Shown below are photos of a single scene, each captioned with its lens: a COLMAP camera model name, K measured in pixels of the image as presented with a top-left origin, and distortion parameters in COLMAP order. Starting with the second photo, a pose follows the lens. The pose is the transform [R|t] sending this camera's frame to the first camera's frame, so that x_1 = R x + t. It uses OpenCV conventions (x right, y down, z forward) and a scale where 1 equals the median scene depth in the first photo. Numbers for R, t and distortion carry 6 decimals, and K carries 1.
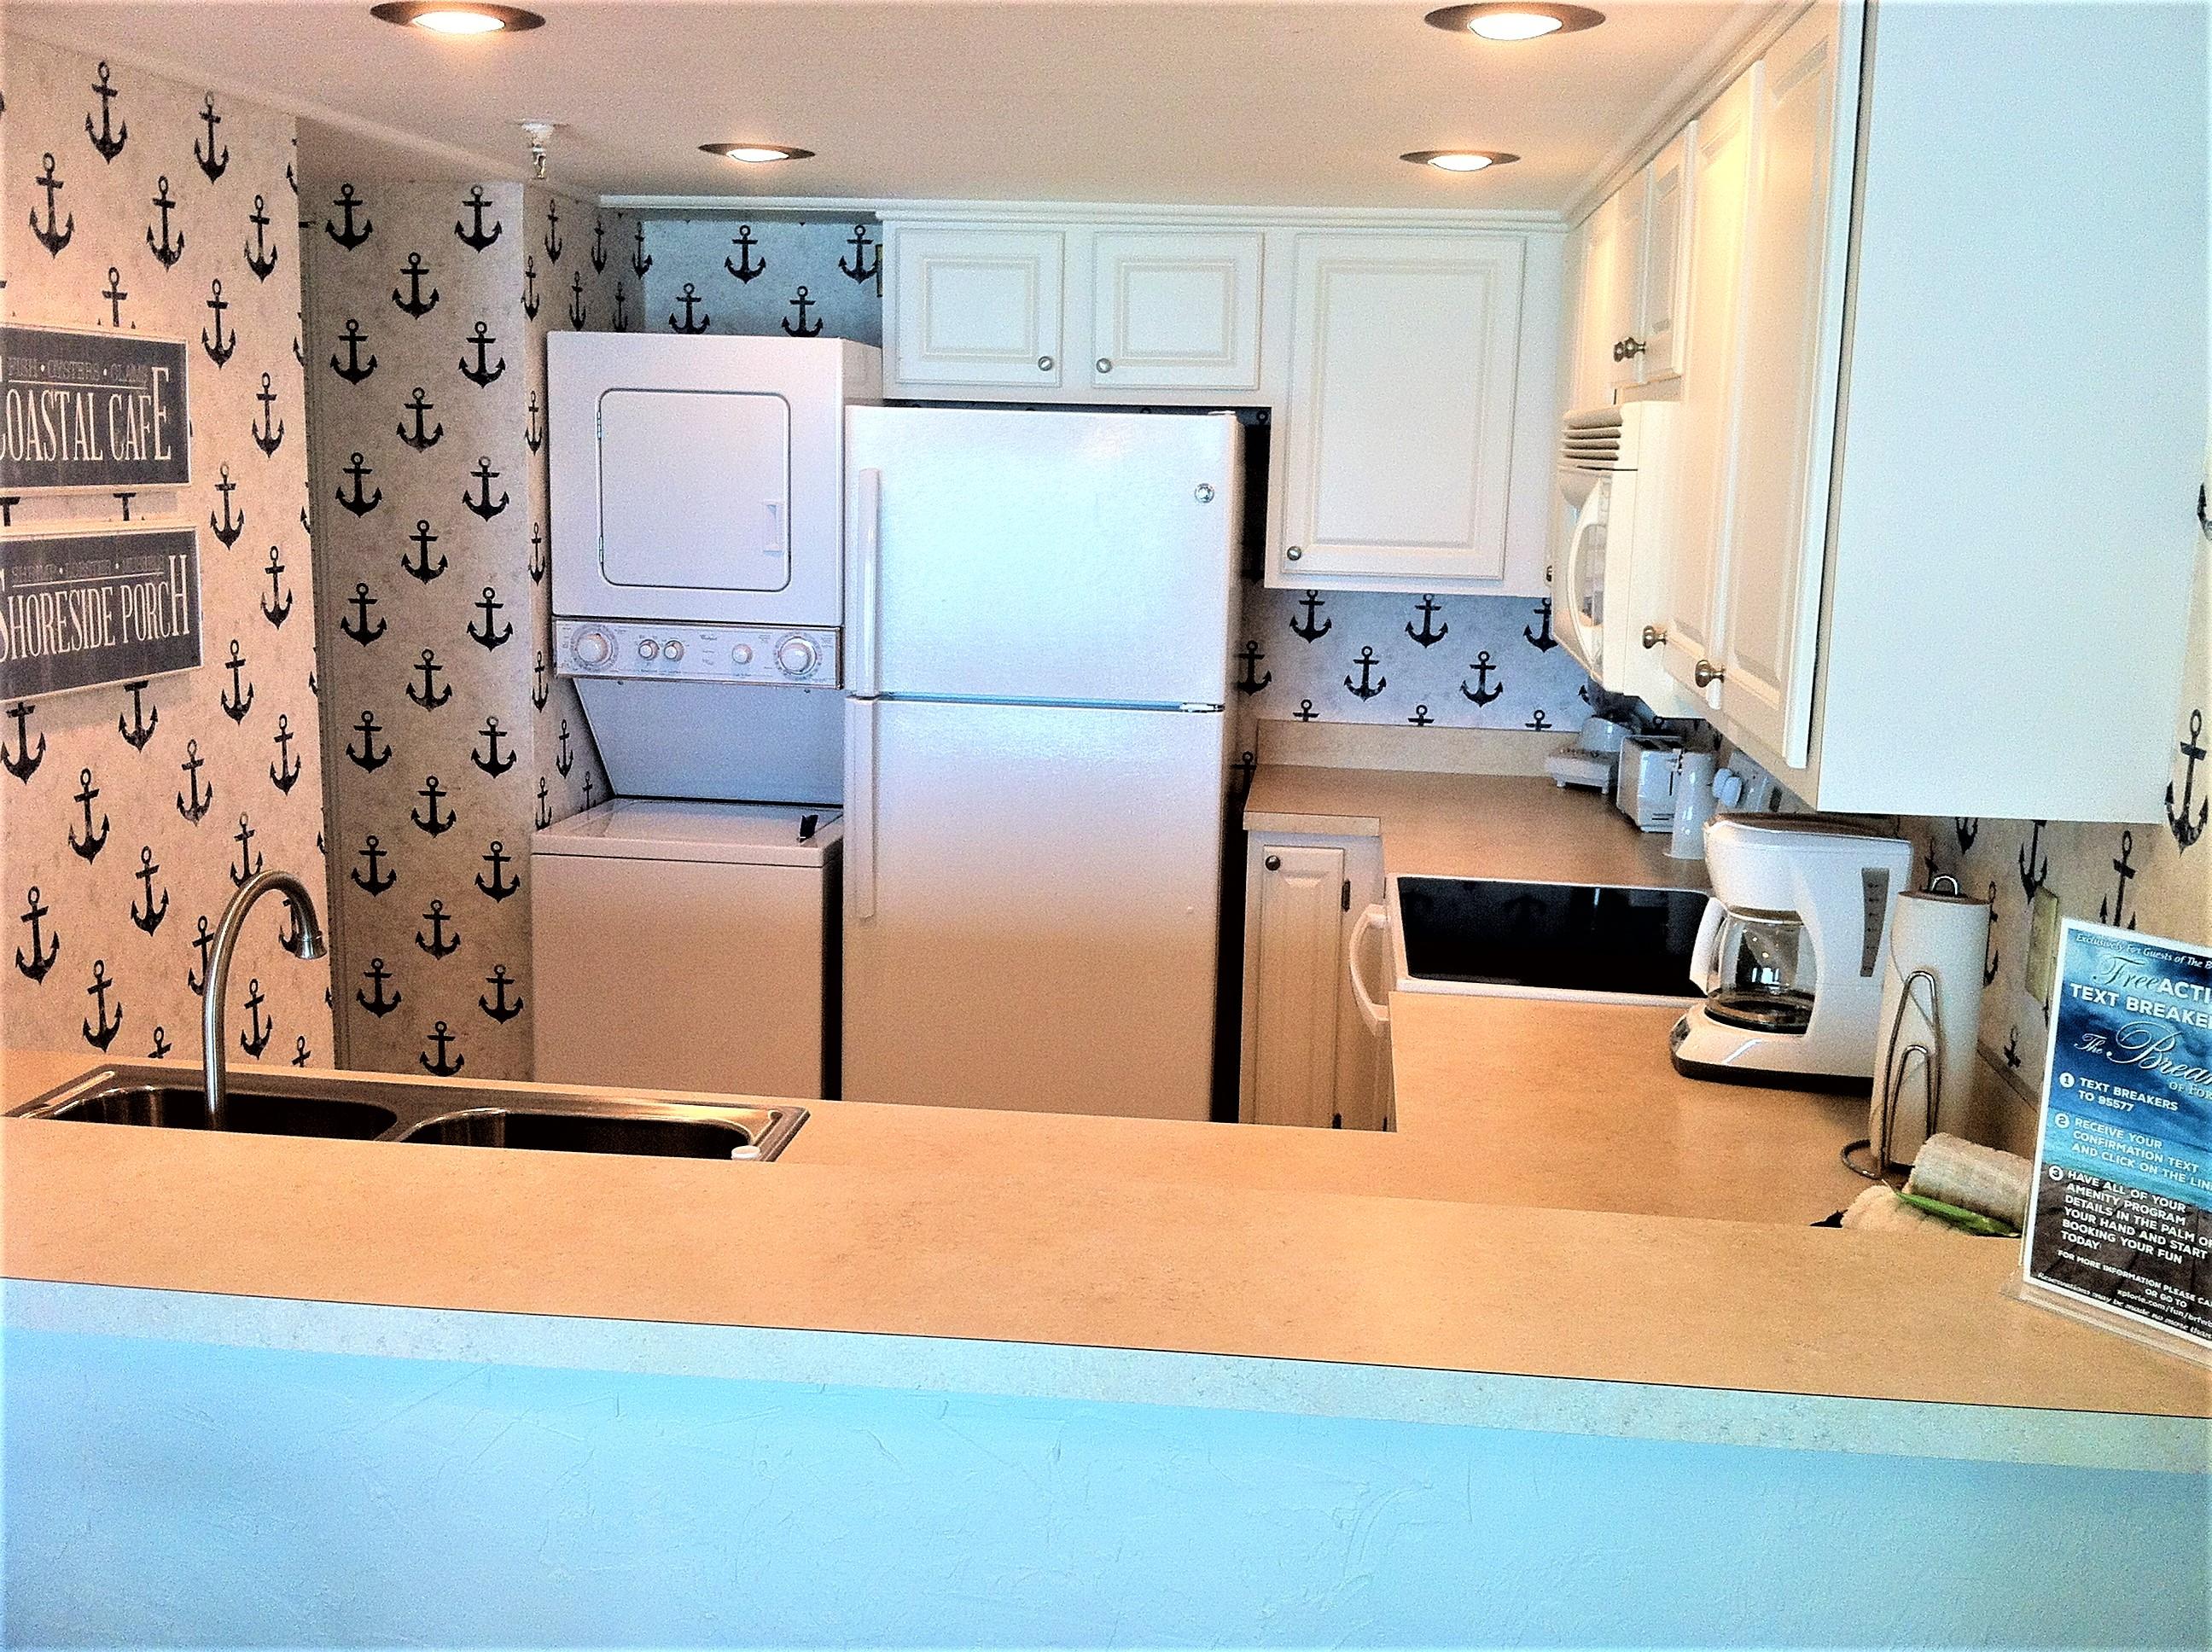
lens RADIAL K [[2092.6, 0, 1106.0], [0, 2092.6, 826.0], [0, 0, 1]] dist [0.007222, -0.146776]
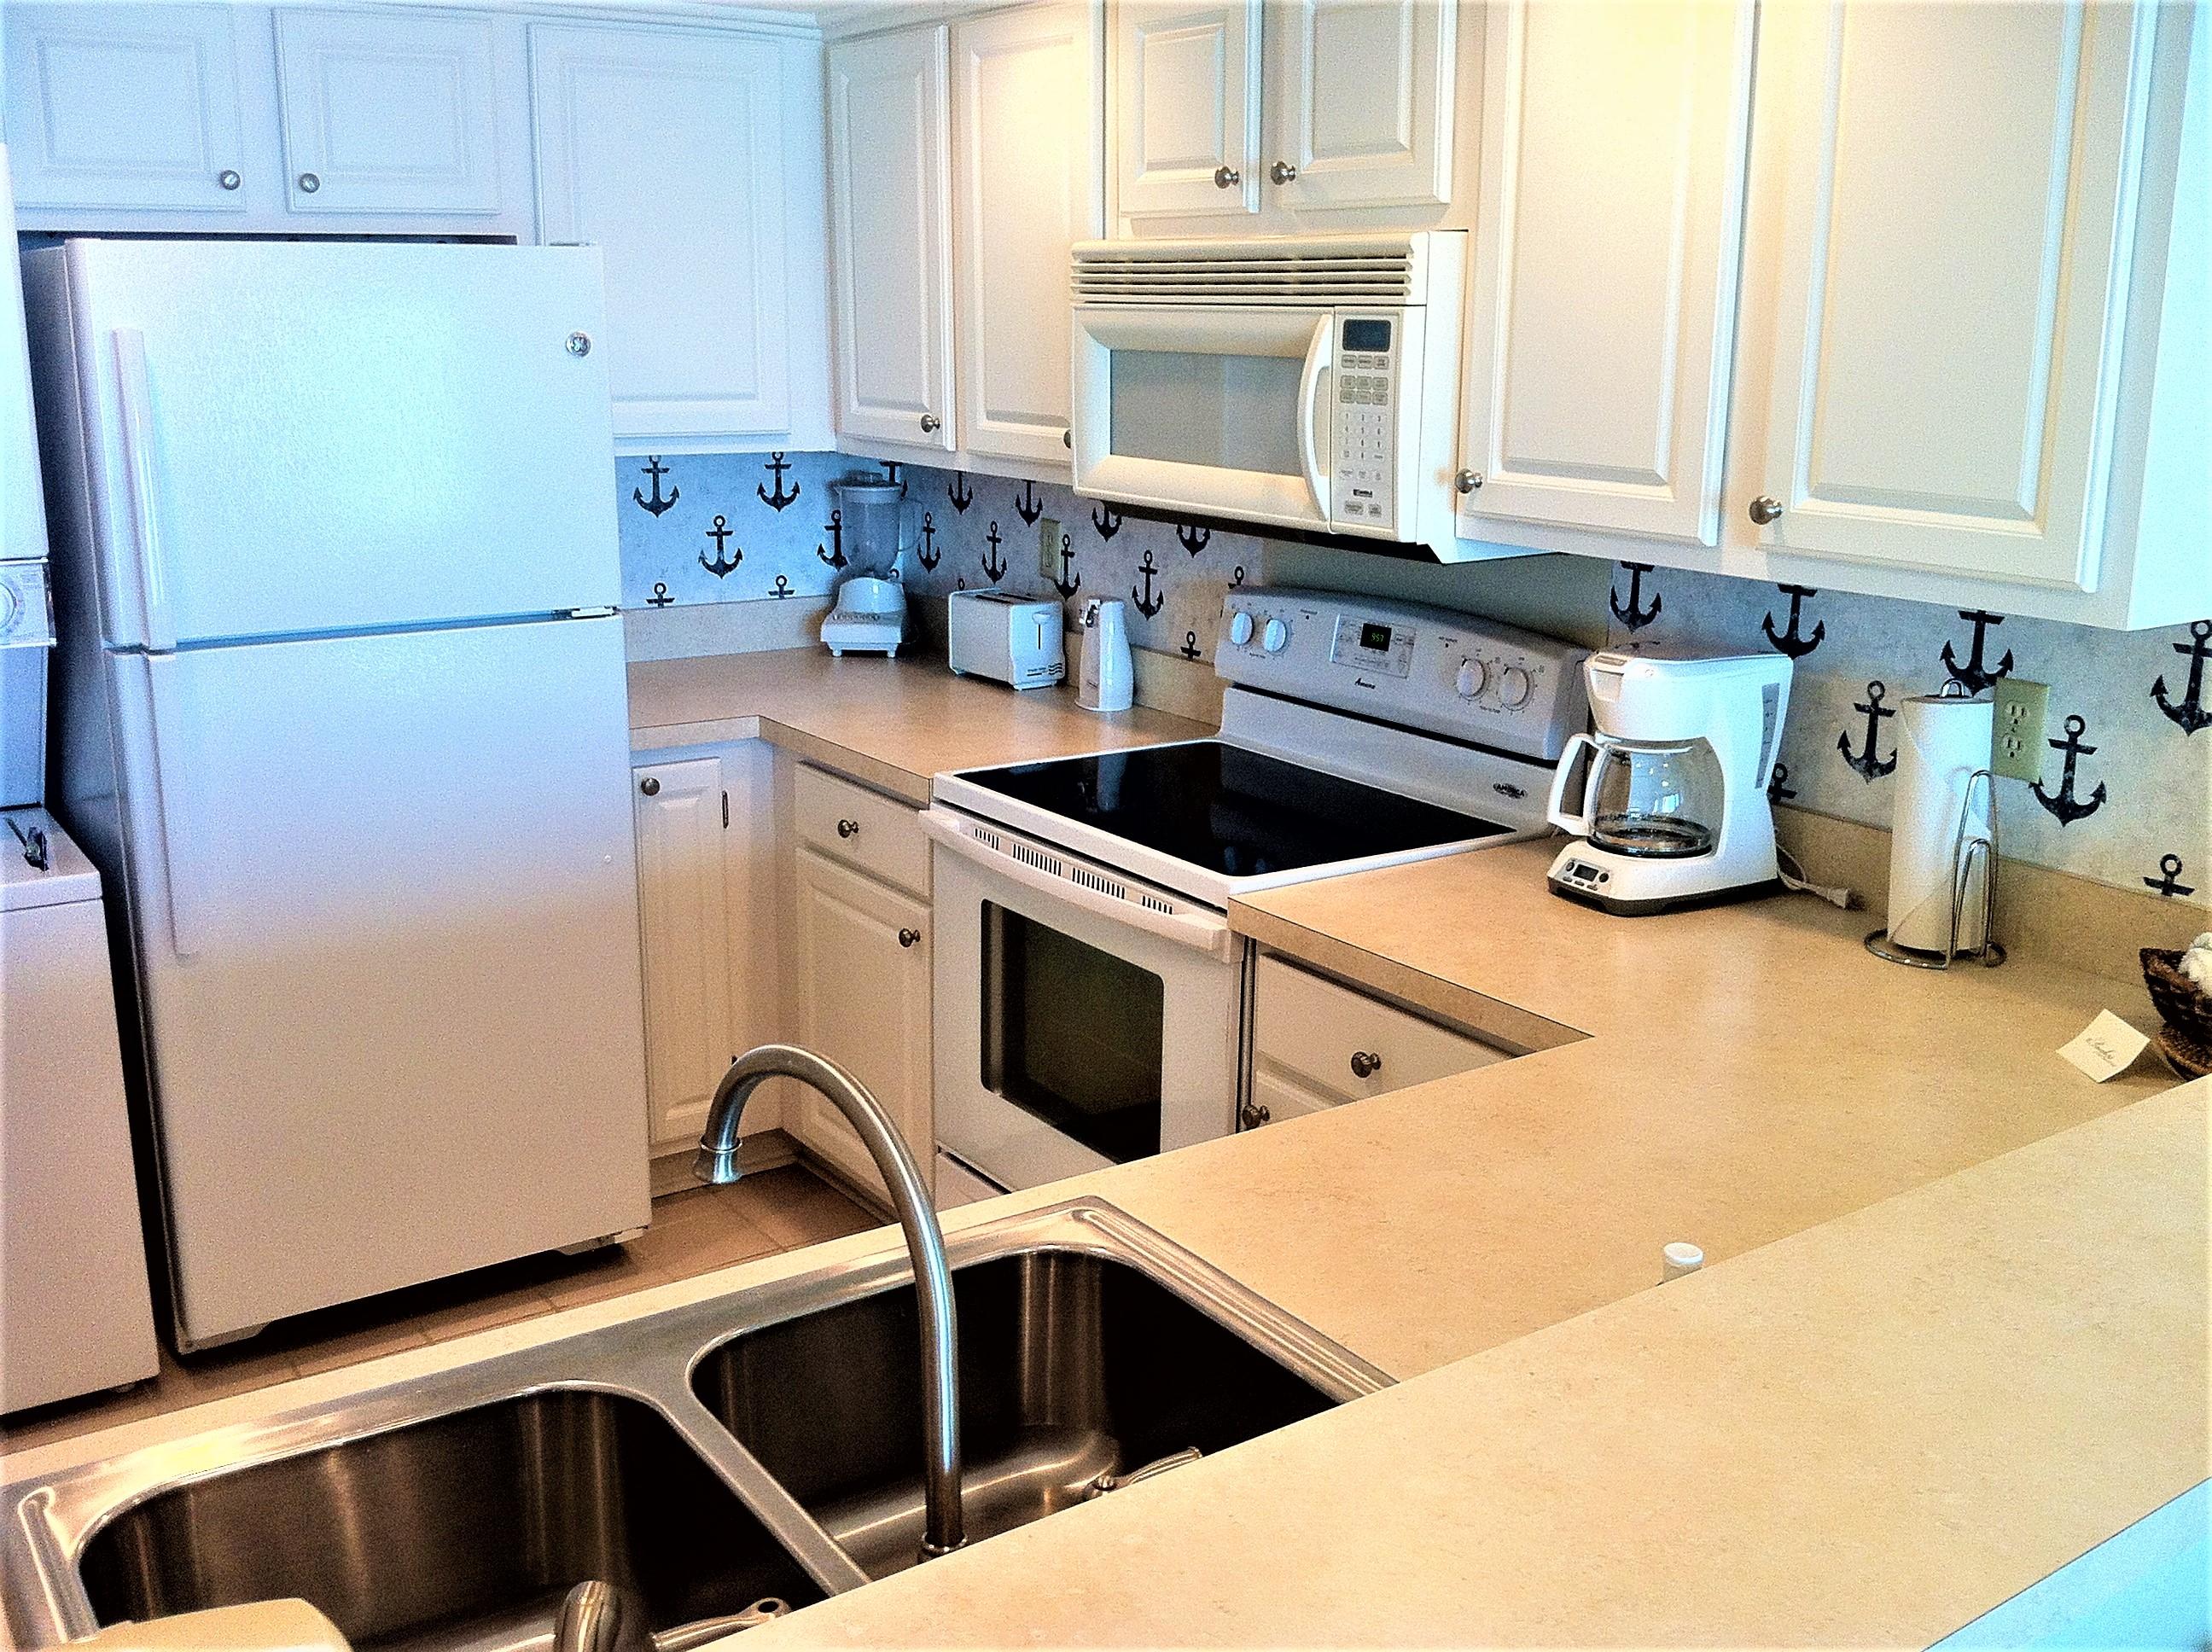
lens RADIAL K [[2092.6, 0, 1106.0], [0, 2092.6, 826.0], [0, 0, 1]] dist [0.007222, -0.146776]
pose [[0.748205, -0.175343, 0.639878, -0.311553], [0.126291, 0.984451, 0.122094, -0.044448], [-0.651337, -0.010541, 0.758716, 0.230631]]
